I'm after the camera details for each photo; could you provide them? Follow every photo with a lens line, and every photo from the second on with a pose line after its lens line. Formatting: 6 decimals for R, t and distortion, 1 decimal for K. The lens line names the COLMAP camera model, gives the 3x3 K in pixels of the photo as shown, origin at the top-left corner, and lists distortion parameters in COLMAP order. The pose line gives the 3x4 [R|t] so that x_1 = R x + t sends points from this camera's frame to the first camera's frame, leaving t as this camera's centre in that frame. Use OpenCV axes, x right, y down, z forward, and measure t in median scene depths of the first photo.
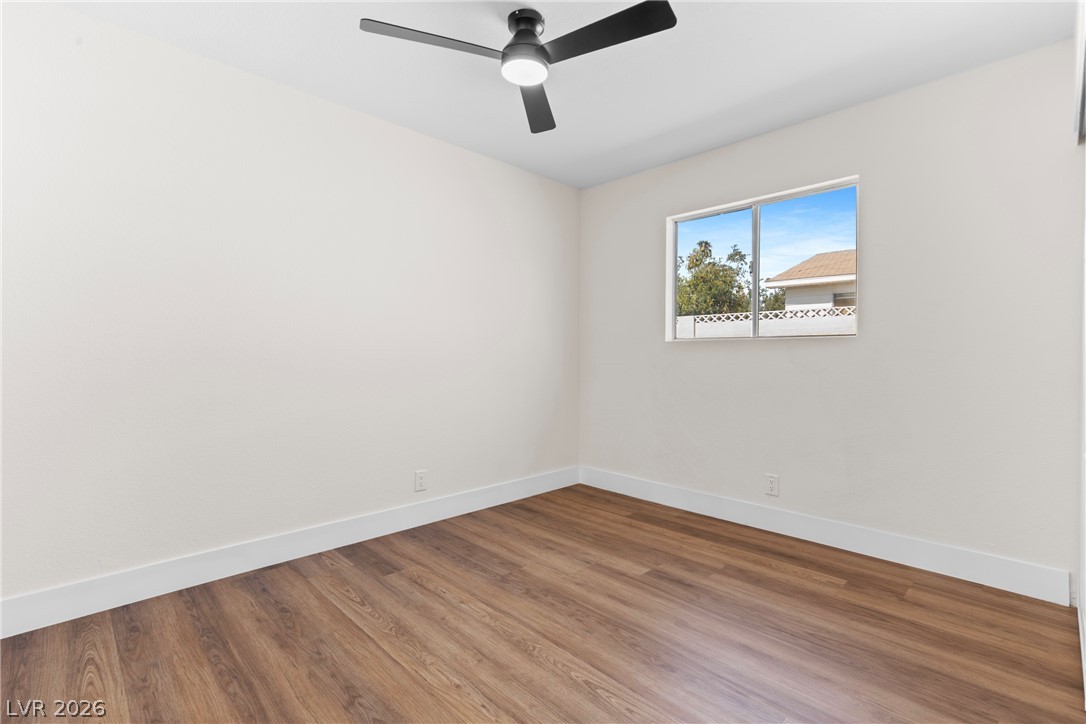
lens RADIAL K [[492.7, 0, 537.6], [0, 492.7, 360.2], [0, 0, 1]] dist [0.006016, -0.000841]
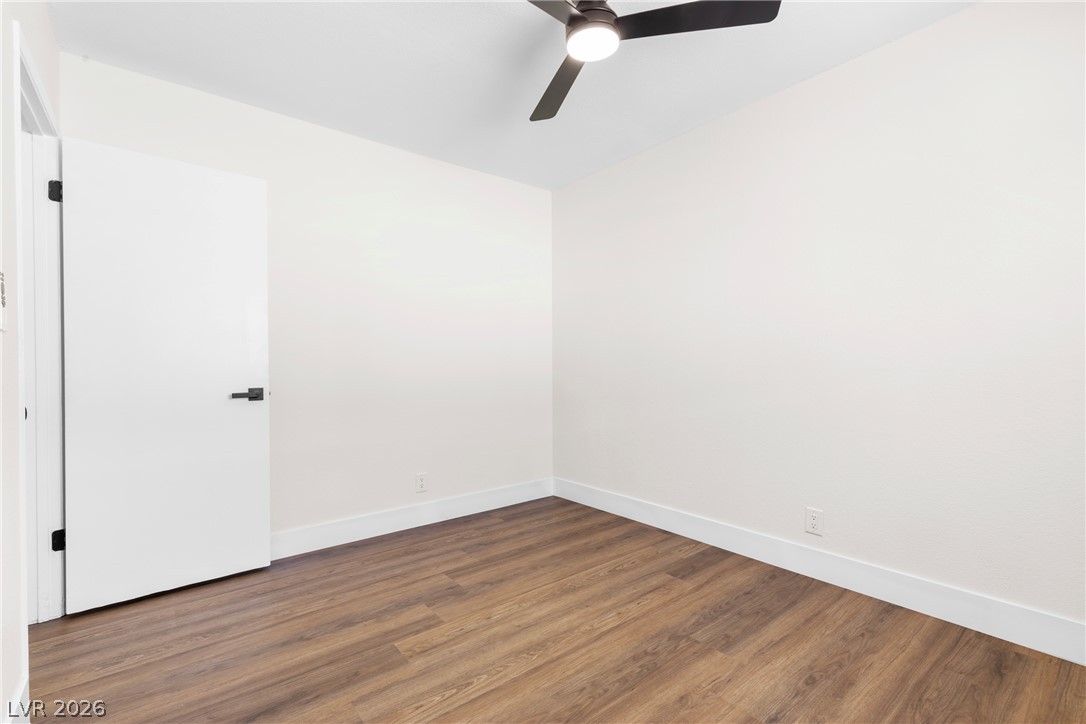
lens RADIAL K [[492.7, 0, 552.0], [0, 492.7, 363.2], [0, 0, 1]] dist [0.006016, -0.000841]
pose [[-0.073386, 0.004165, -0.997295, 0.755821], [0.000240, 0.999991, 0.004159, -0.009534], [0.997304, 0.000066, -0.073386, 0.854605]]
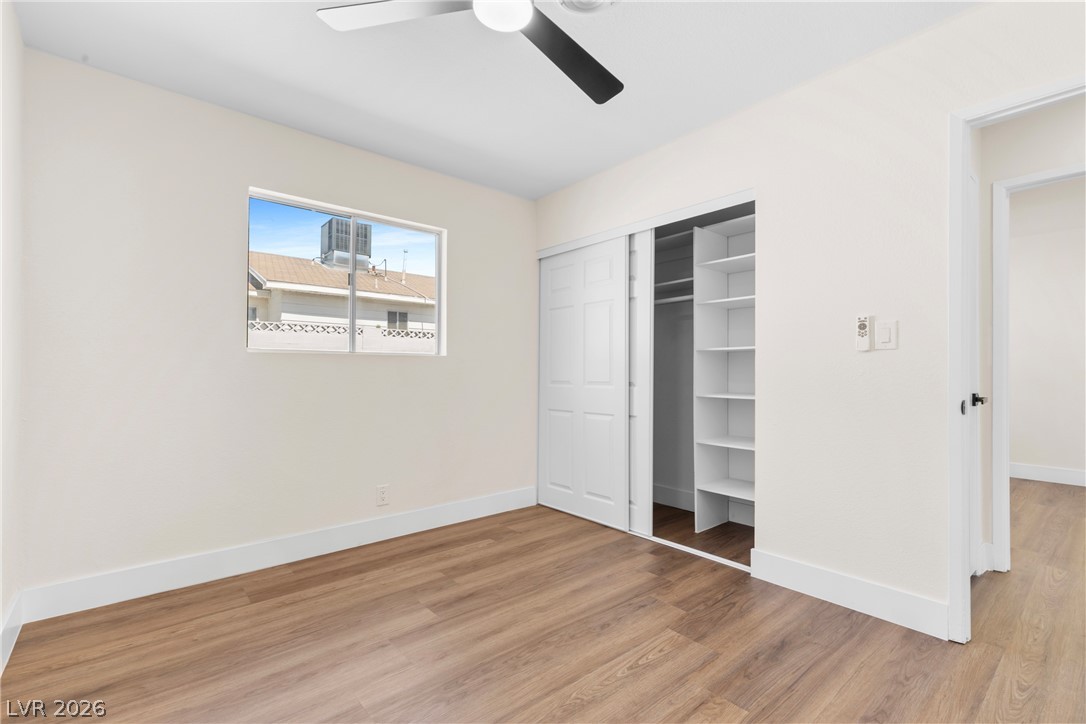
lens RADIAL K [[492.7, 0, 546.6], [0, 492.7, 363.8], [0, 0, 1]] dist [0.006016, -0.000841]
pose [[0.056231, 0.009580, 0.998372, -0.696253], [0.010267, 0.999896, -0.010173, -0.010723], [-0.998365, 0.010822, 0.056127, 0.766431]]
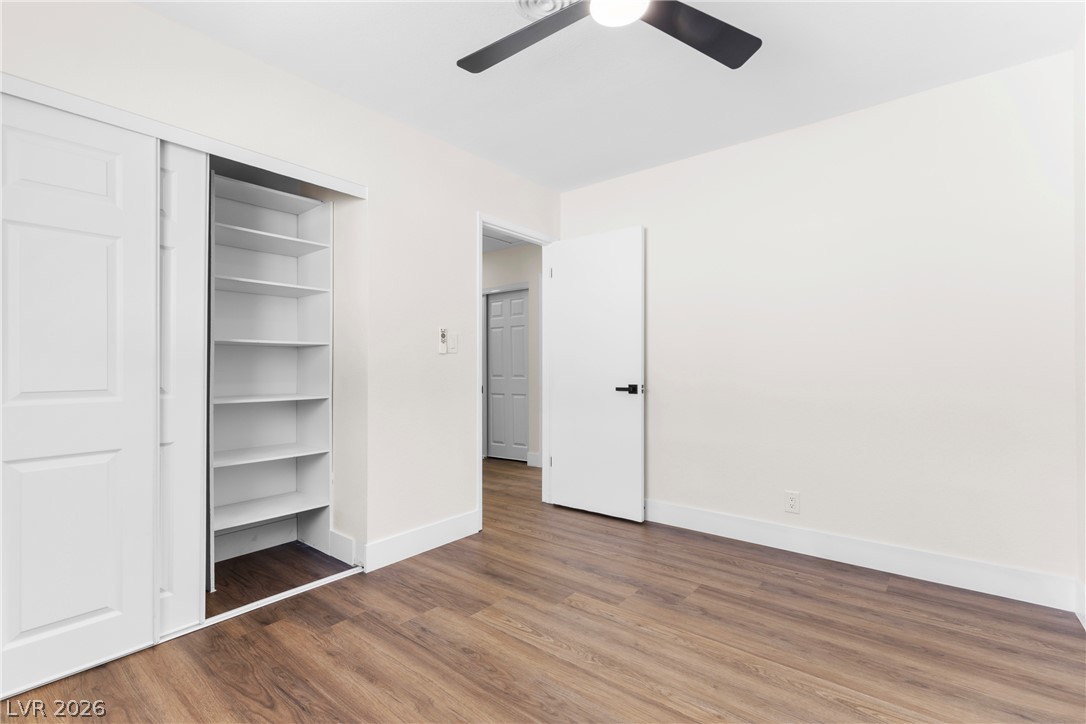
lens RADIAL K [[492.7, 0, 545.4], [0, 492.7, 373.0], [0, 0, 1]] dist [0.006016, -0.000841]
pose [[-0.991341, 0.003846, -0.131260, 0.167176], [0.001094, 0.999778, 0.021031, -0.015058], [0.131311, 0.020706, -0.991125, 1.508892]]
